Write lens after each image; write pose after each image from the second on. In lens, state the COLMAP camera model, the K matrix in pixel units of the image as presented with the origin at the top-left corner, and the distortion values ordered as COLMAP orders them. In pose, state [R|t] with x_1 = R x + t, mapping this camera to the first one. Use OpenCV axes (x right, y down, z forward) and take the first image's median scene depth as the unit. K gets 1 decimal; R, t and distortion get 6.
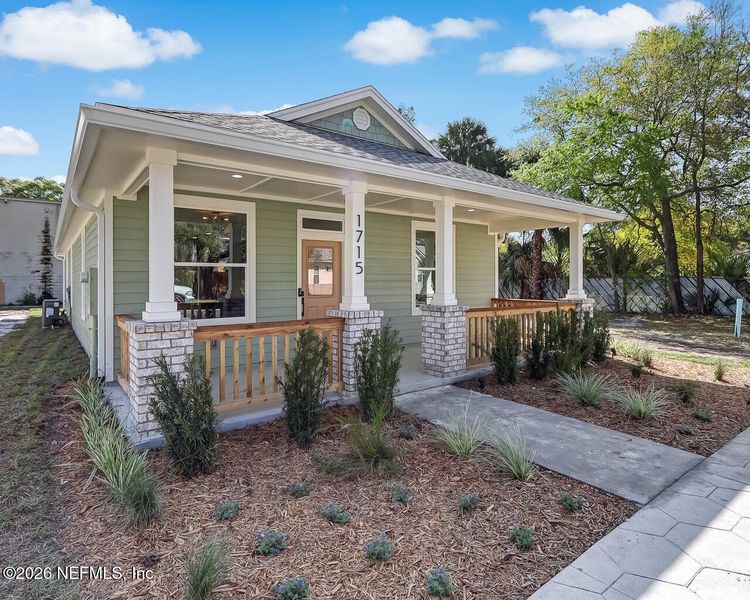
lens RADIAL K [[416.3, 0, 370.8], [0, 416.3, 294.0], [0, 0, 1]] dist [0.011470, 0.000544]
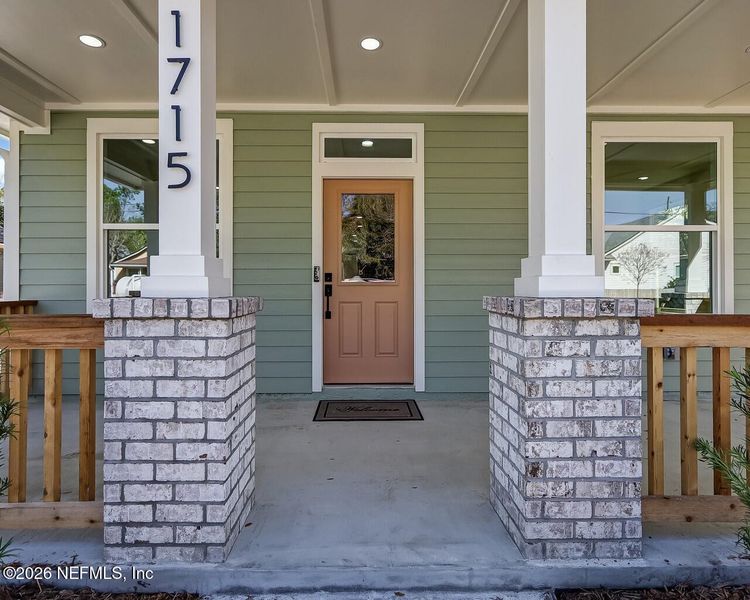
lens RADIAL K [[416.3, 0, 370.8], [0, 416.3, 294.0], [0, 0, 1]] dist [0.011470, 0.000544]
pose [[0.803381, 0.012097, -0.595343, 0.251318], [-0.022333, 0.999702, -0.009825, 0.031207], [0.595047, 0.021189, 0.803412, 0.694050]]
